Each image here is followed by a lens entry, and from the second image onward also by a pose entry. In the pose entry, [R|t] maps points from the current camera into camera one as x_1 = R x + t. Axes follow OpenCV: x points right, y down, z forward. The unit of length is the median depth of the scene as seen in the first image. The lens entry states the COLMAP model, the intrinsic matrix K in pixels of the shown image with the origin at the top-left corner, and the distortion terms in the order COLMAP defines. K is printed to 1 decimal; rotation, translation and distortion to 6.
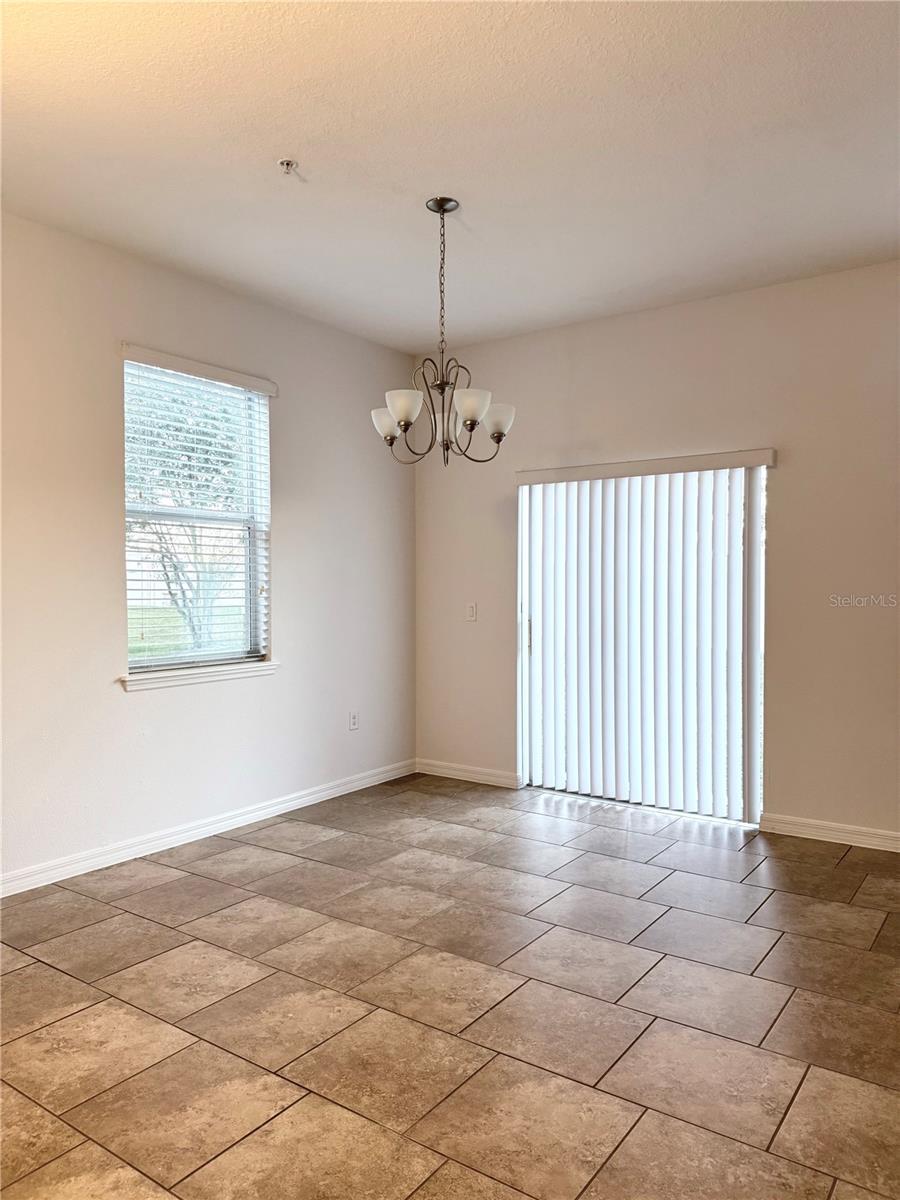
lens RADIAL K [[851.6, 0, 444.9], [0, 851.6, 600.5], [0, 0, 1]] dist [-0.007251, -0.012436]
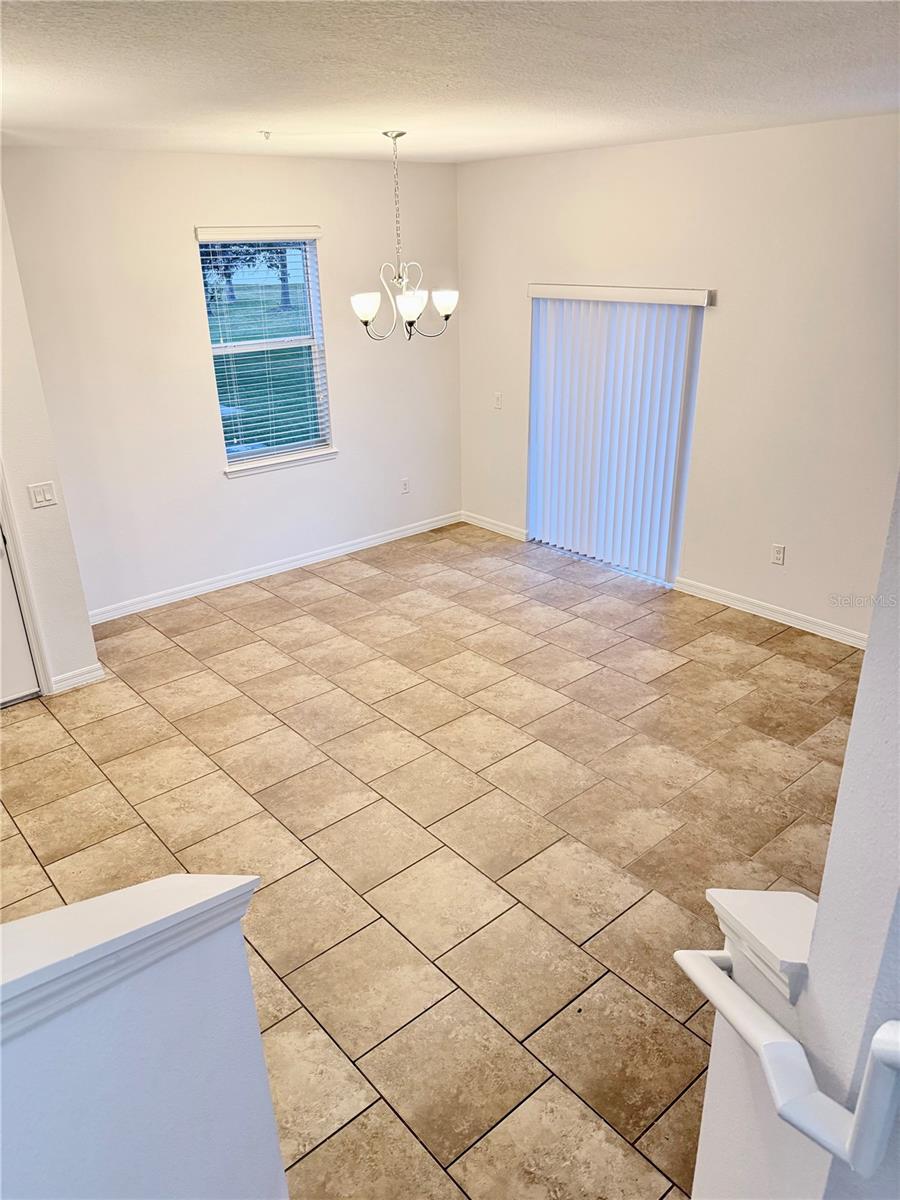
lens RADIAL K [[851.6, 0, 453.1], [0, 851.6, 599.1], [0, 0, 1]] dist [-0.007251, -0.012436]
pose [[0.973585, 0.070514, -0.217162, 0.428889], [0.012763, 0.932821, 0.360114, -0.278368], [0.227966, -0.353374, 0.907281, -0.422473]]
